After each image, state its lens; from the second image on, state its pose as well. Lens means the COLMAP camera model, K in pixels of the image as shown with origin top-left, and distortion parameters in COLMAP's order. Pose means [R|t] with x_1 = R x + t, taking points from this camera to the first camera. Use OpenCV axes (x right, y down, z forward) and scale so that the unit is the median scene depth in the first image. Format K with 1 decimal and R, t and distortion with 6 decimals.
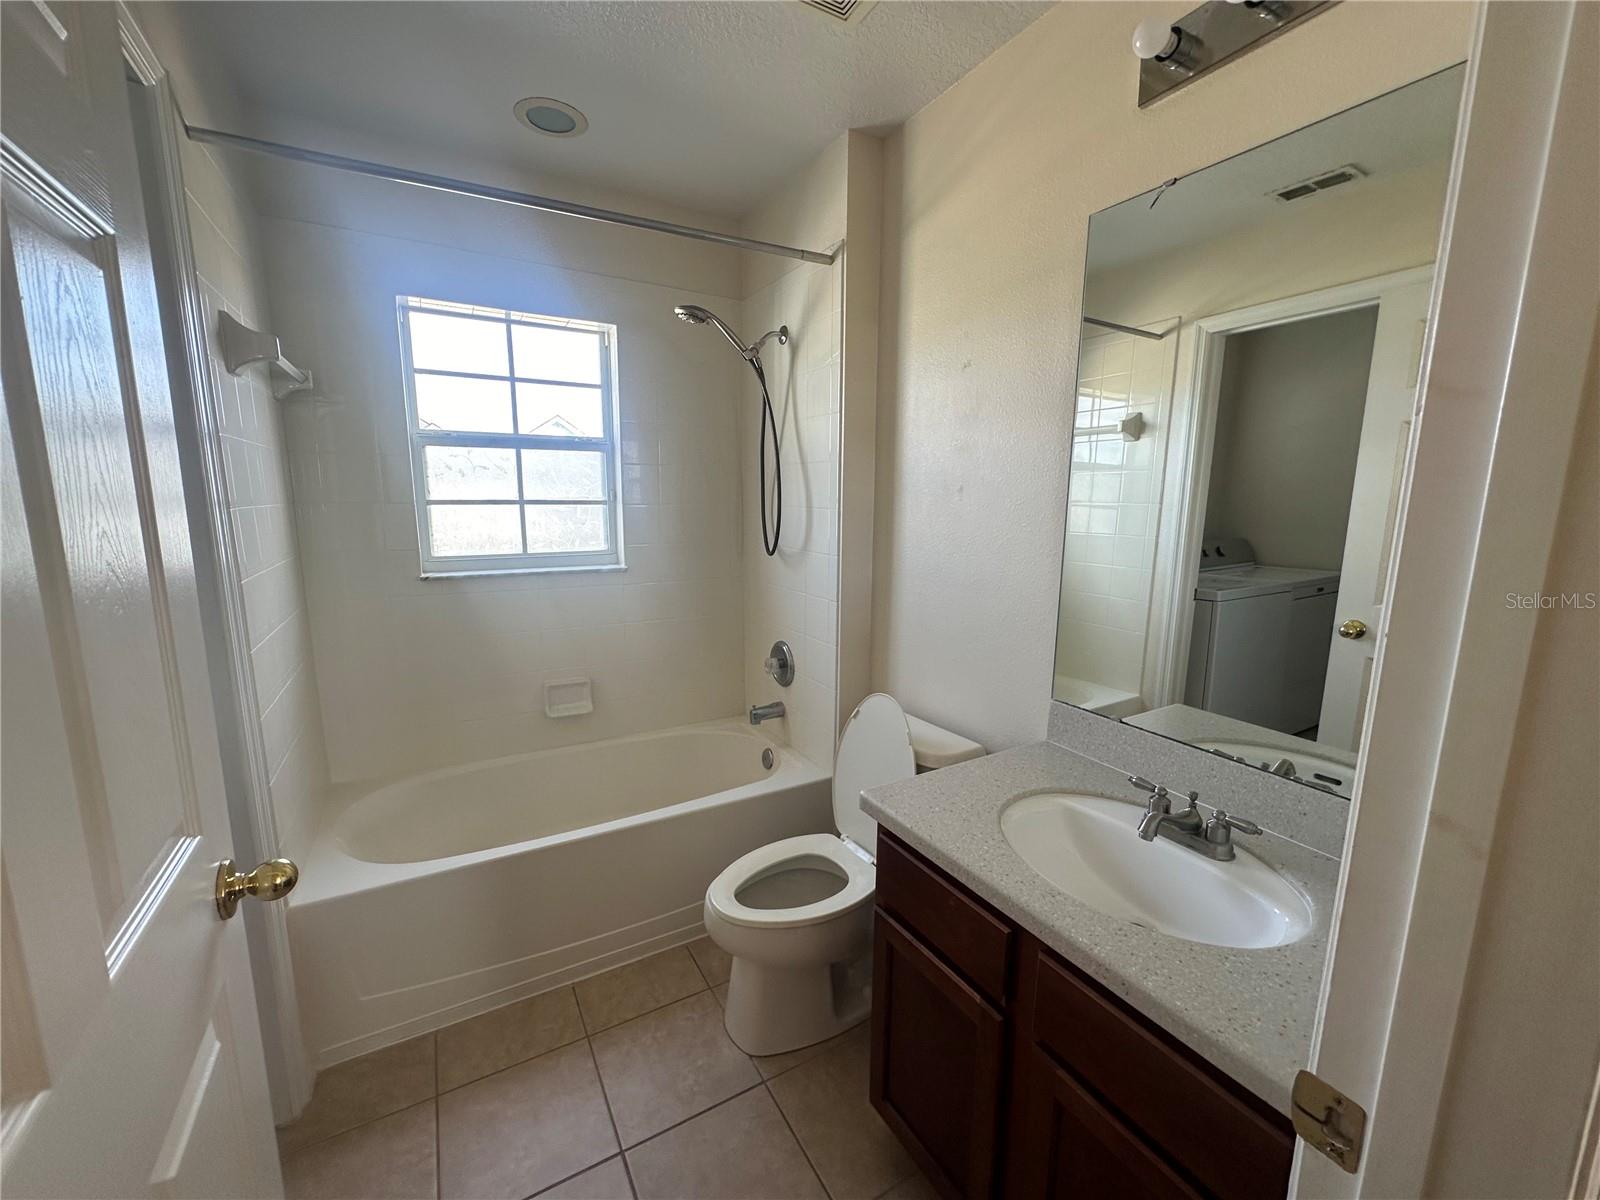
lens RADIAL K [[643.3, 0, 798.8], [0, 643.3, 598.5], [0, 0, 1]] dist [-0.001848, -0.000048]
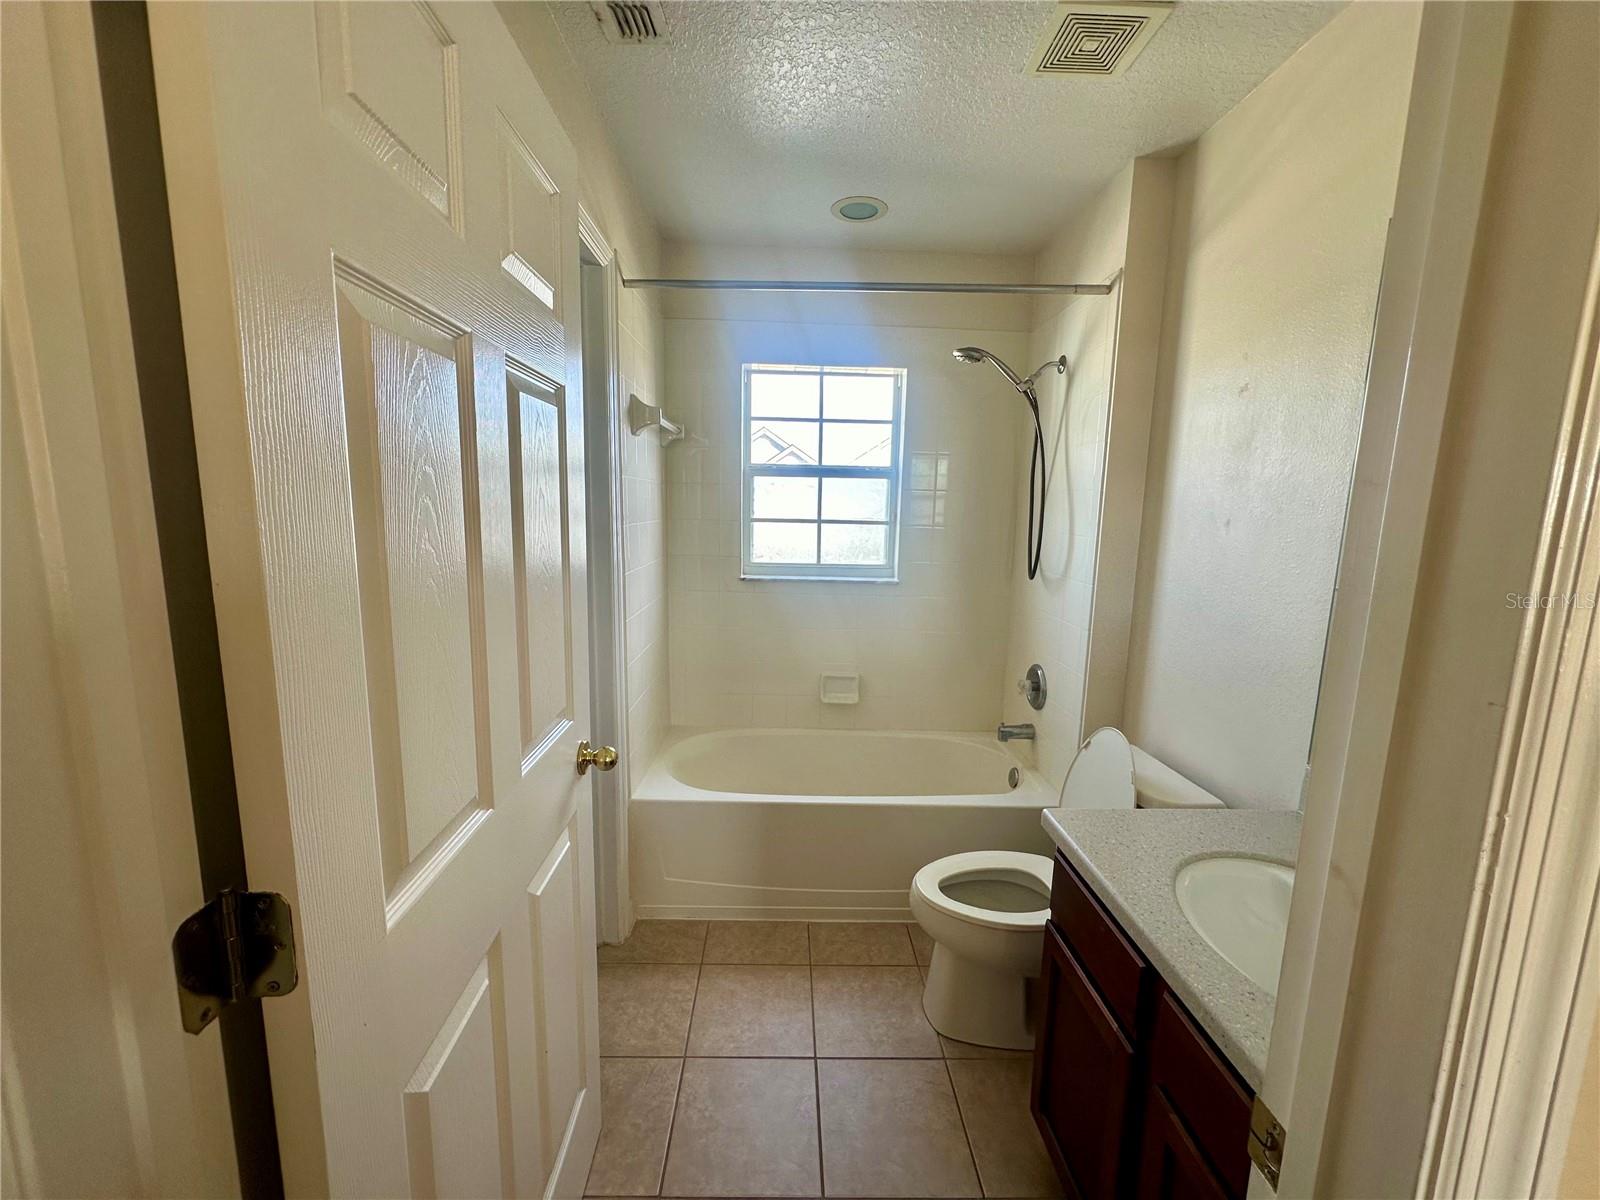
lens RADIAL K [[643.5, 0, 797.1], [0, 643.5, 598.3], [0, 0, 1]] dist [0.000095, -0.000096]
pose [[0.875277, 0.082320, -0.476565, 0.134448], [-0.091980, 0.995756, 0.003069, -0.006679], [0.474795, 0.041148, 0.879134, -0.084627]]
